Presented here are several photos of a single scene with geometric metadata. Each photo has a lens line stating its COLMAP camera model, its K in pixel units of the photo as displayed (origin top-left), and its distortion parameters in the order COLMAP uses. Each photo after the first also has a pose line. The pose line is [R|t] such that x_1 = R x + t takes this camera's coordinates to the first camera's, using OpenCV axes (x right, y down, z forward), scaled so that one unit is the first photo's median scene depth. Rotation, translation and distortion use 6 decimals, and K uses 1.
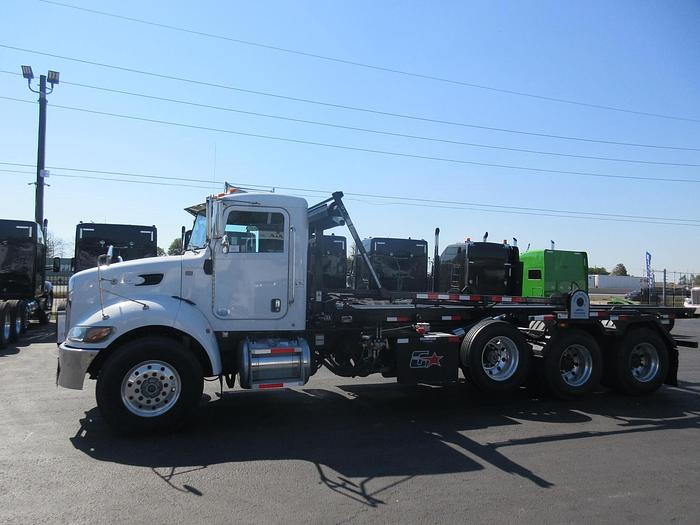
lens RADIAL K [[531.5, 0, 348.1], [0, 531.5, 263.9], [0, 0, 1]] dist [0.007479, 0.010350]
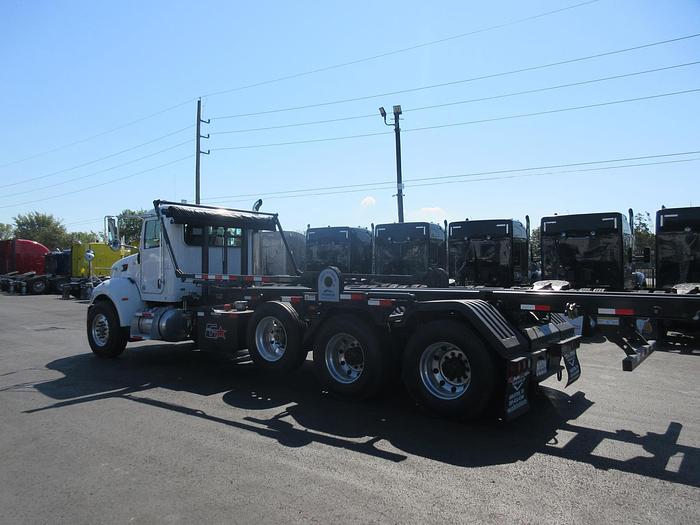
lens RADIAL K [[531.5, 0, 336.2], [0, 531.5, 257.2], [0, 0, 1]] dist [0.007479, 0.010350]
pose [[0.513094, -0.043510, -0.857229, 1.172802], [0.047561, 0.998621, -0.022219, 0.052863], [0.857014, -0.029371, 0.514455, 0.587224]]
